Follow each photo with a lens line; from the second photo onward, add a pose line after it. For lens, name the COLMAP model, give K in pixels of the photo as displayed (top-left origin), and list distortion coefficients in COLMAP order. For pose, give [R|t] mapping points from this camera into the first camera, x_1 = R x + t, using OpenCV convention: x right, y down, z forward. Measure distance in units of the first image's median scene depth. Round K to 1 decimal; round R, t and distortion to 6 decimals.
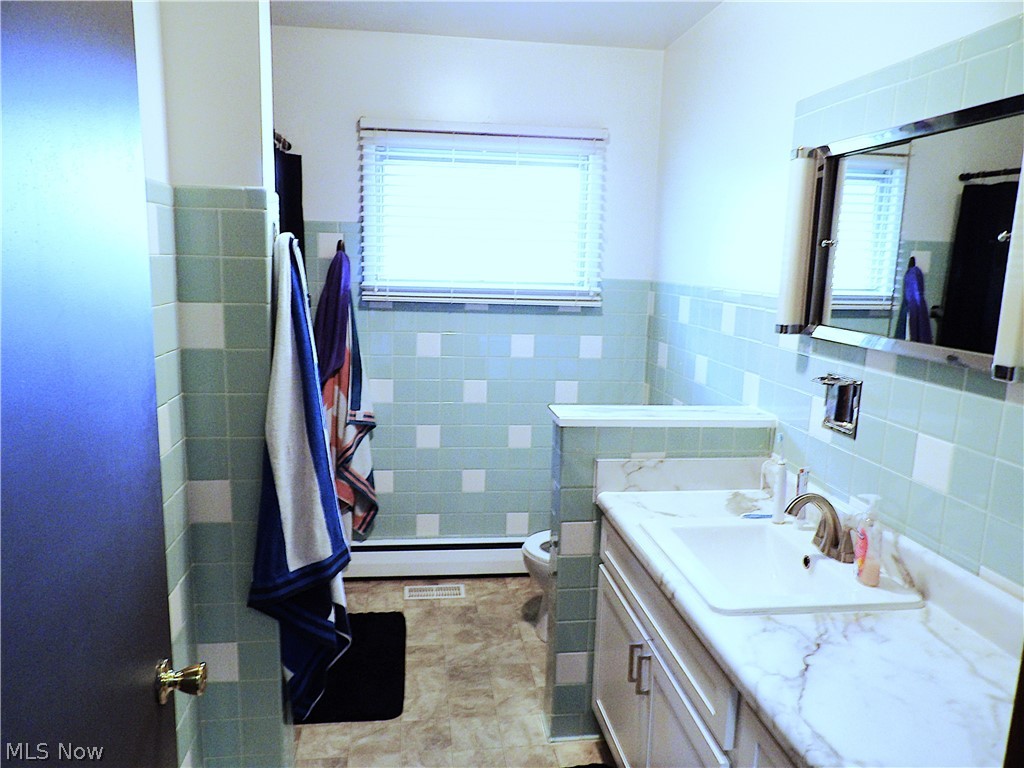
lens RADIAL K [[734.4, 0, 509.2], [0, 734.4, 392.4], [0, 0, 1]] dist [-0.021998, 0.031960]
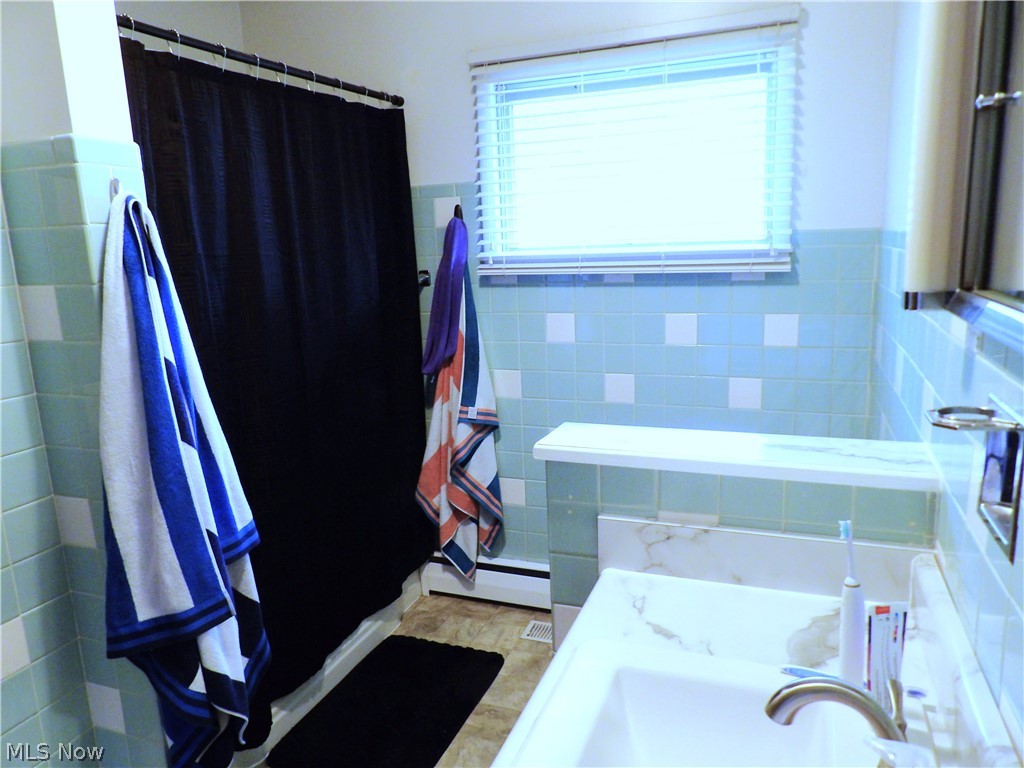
lens RADIAL K [[734.4, 0, 509.2], [0, 734.4, 392.4], [0, 0, 1]] dist [-0.021998, 0.031960]
pose [[0.873748, 0.038583, -0.484846, 0.252707], [-0.023950, 0.999052, 0.036342, -0.024781], [0.485789, -0.020141, 0.873844, 0.299179]]
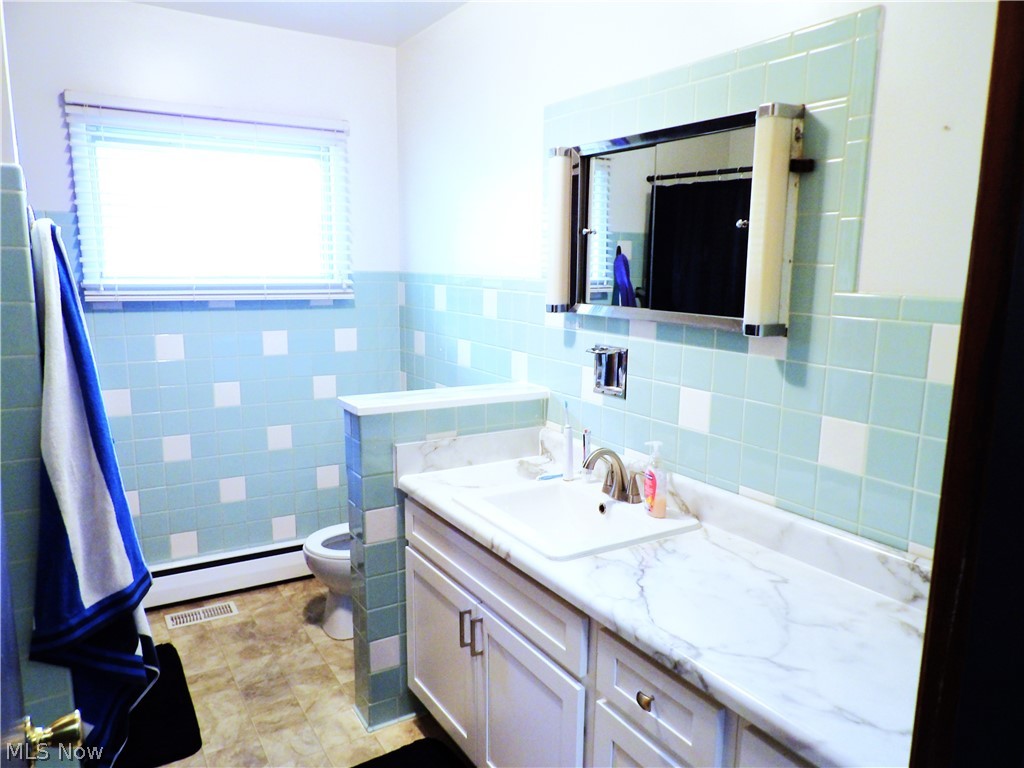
lens RADIAL K [[734.4, 0, 509.2], [0, 734.4, 392.4], [0, 0, 1]] dist [-0.021998, 0.031960]
pose [[0.915335, -0.086335, 0.393329, -0.093699], [0.084817, 0.996169, 0.021275, 0.007601], [-0.393659, 0.013888, 0.919152, -0.001301]]
